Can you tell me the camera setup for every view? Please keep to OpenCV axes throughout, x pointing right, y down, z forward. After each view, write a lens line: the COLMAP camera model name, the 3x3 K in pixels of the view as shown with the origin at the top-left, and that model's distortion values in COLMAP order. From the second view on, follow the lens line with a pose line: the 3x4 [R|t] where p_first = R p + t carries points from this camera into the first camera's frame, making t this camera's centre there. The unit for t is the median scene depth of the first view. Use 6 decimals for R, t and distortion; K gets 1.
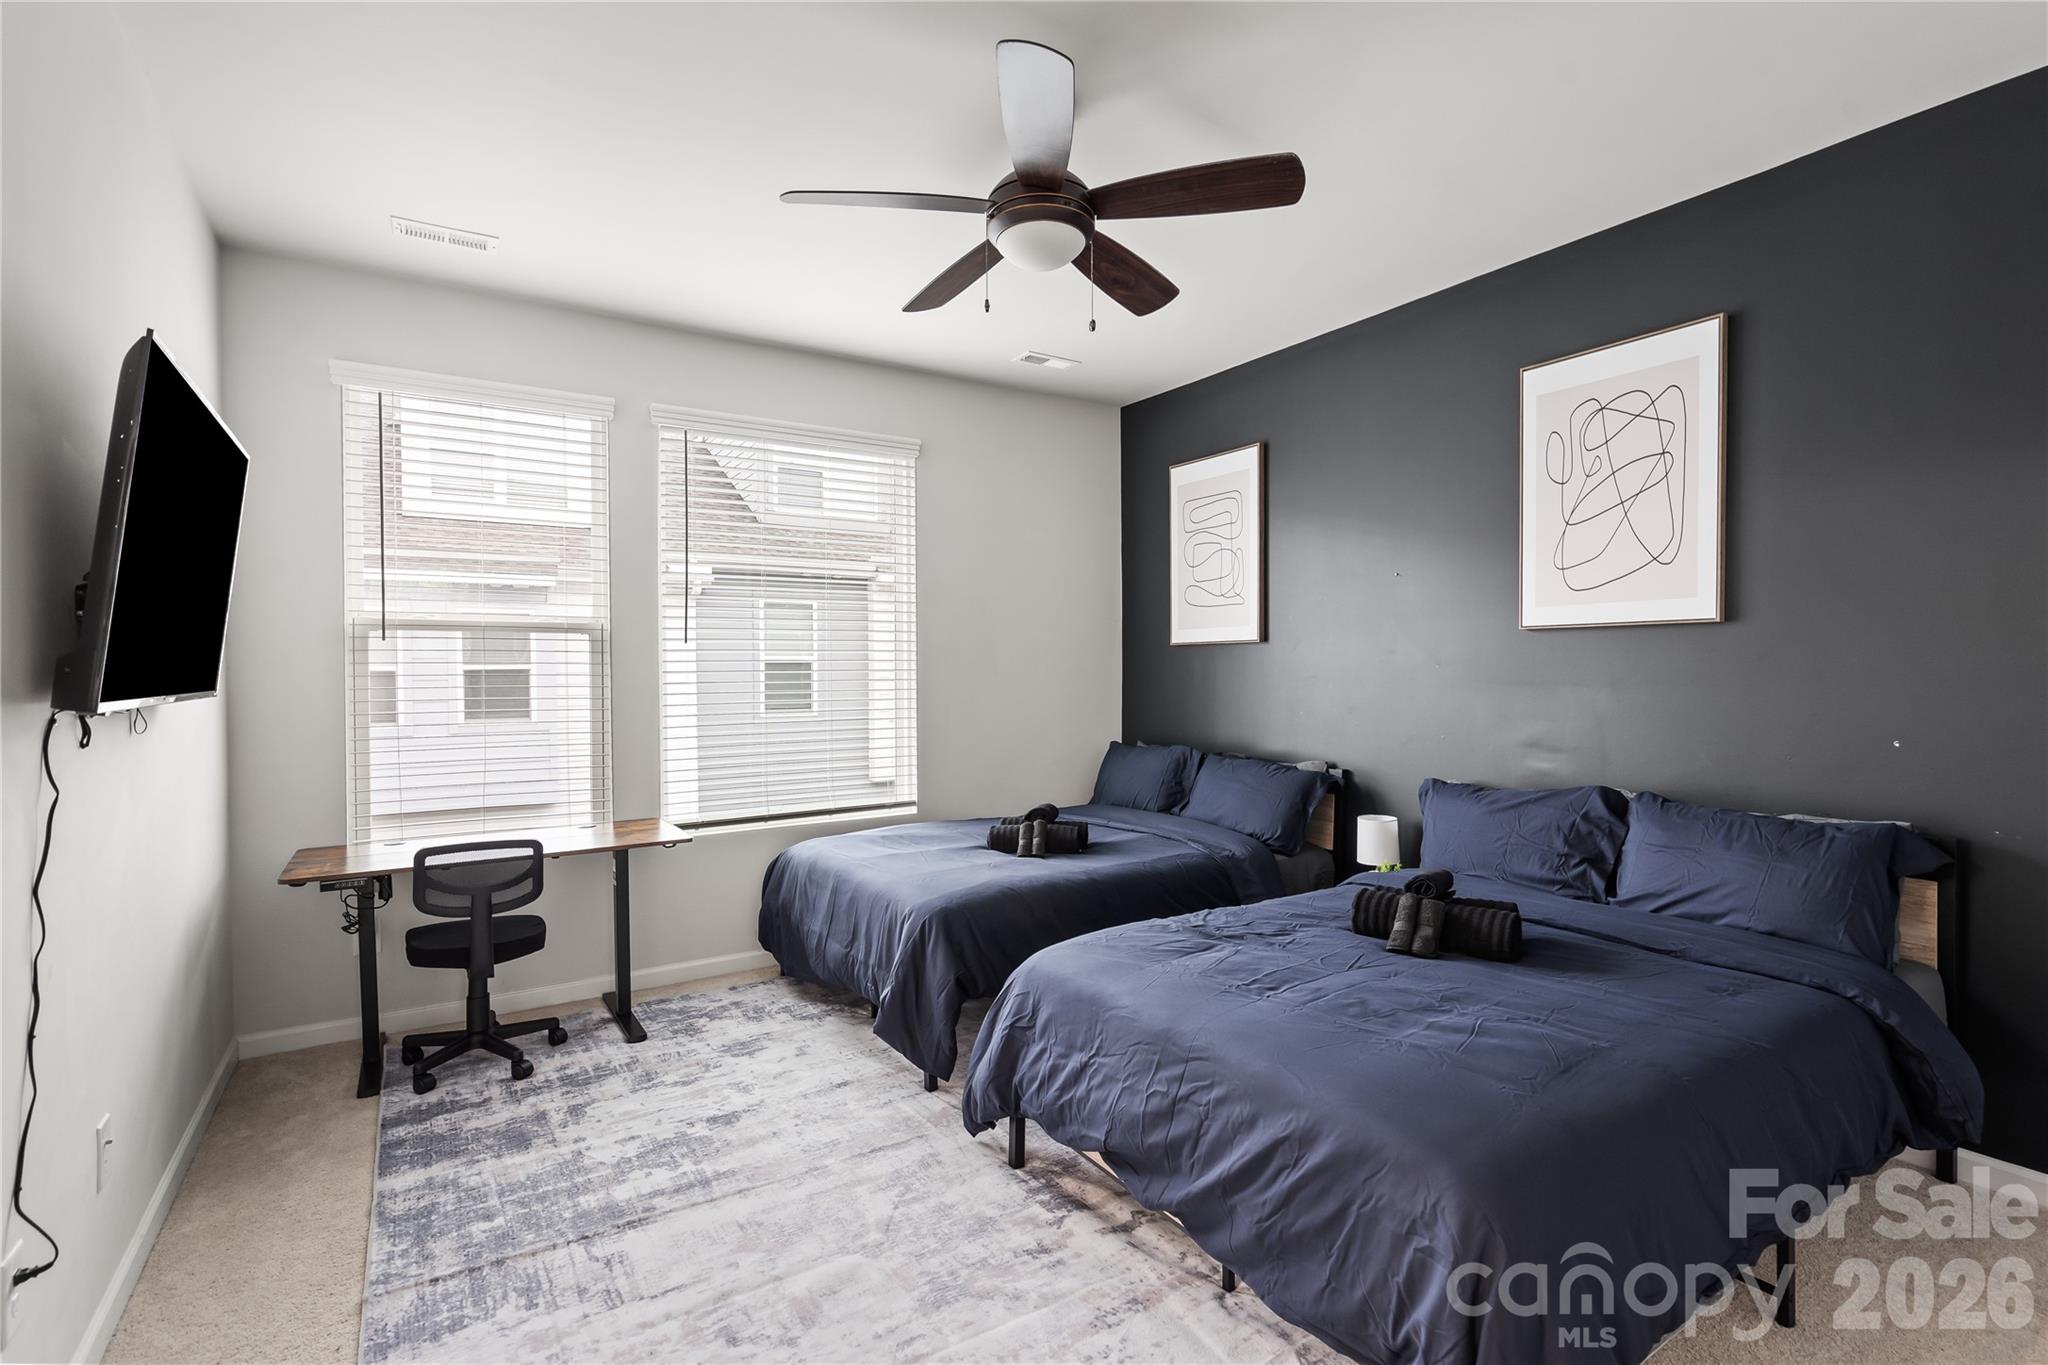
lens RADIAL K [[947.2, 0, 1011.5], [0, 947.2, 687.4], [0, 0, 1]] dist [-0.002264, 0.000817]
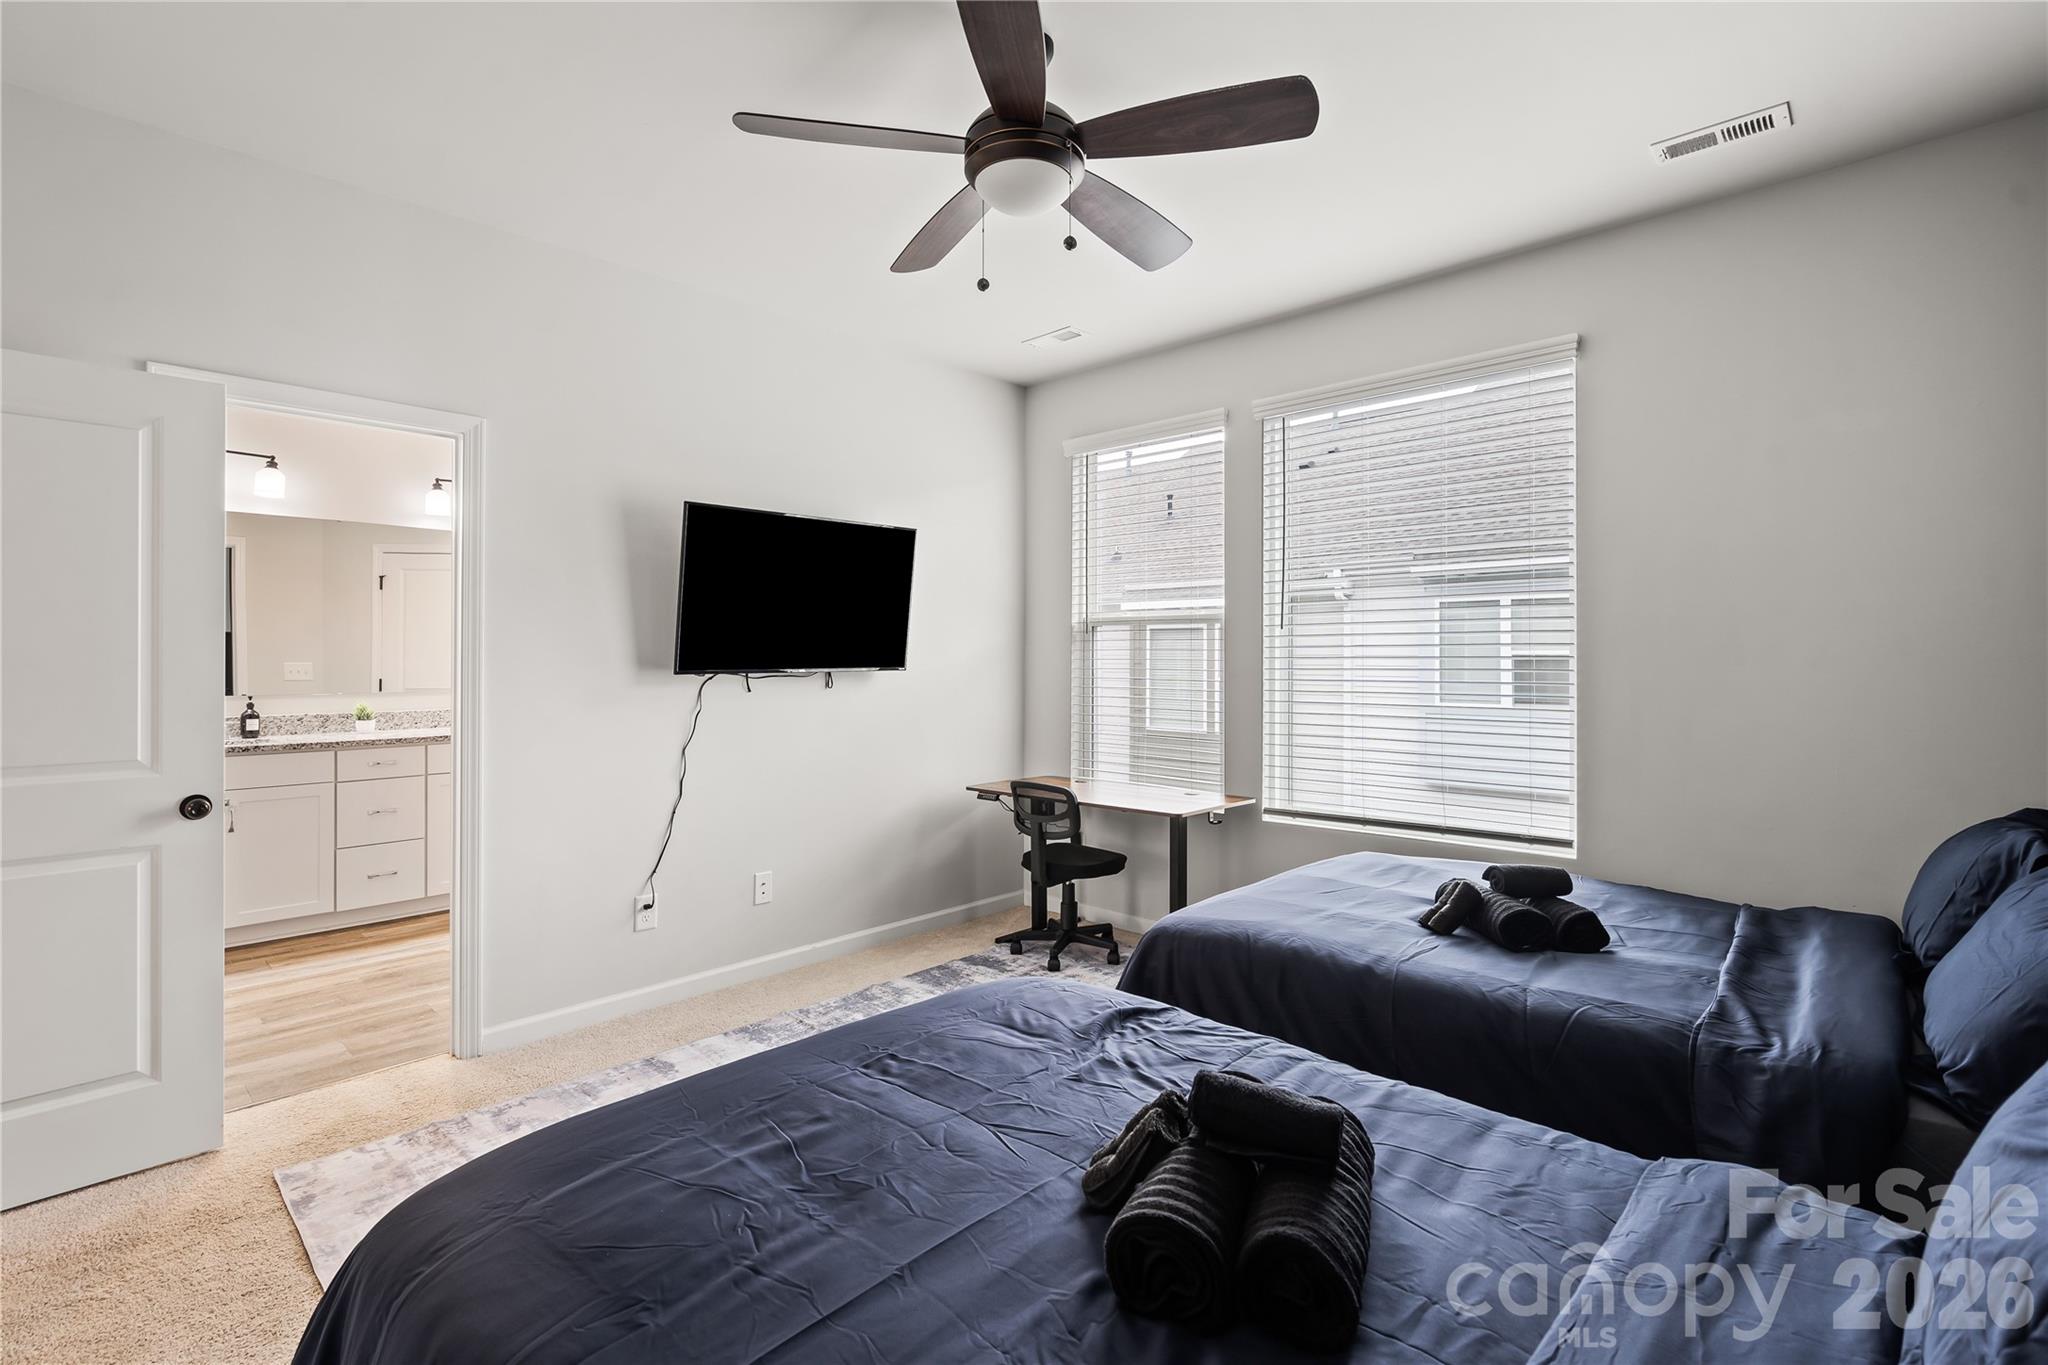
lens RADIAL K [[947.2, 0, 1010.8], [0, 947.2, 661.1], [0, 0, 1]] dist [-0.002264, 0.000817]
pose [[0.233724, 0.007363, -0.972275, 0.789222], [-0.017975, 0.999833, 0.003251, -0.014773], [0.972137, 0.016717, 0.233818, 0.691559]]
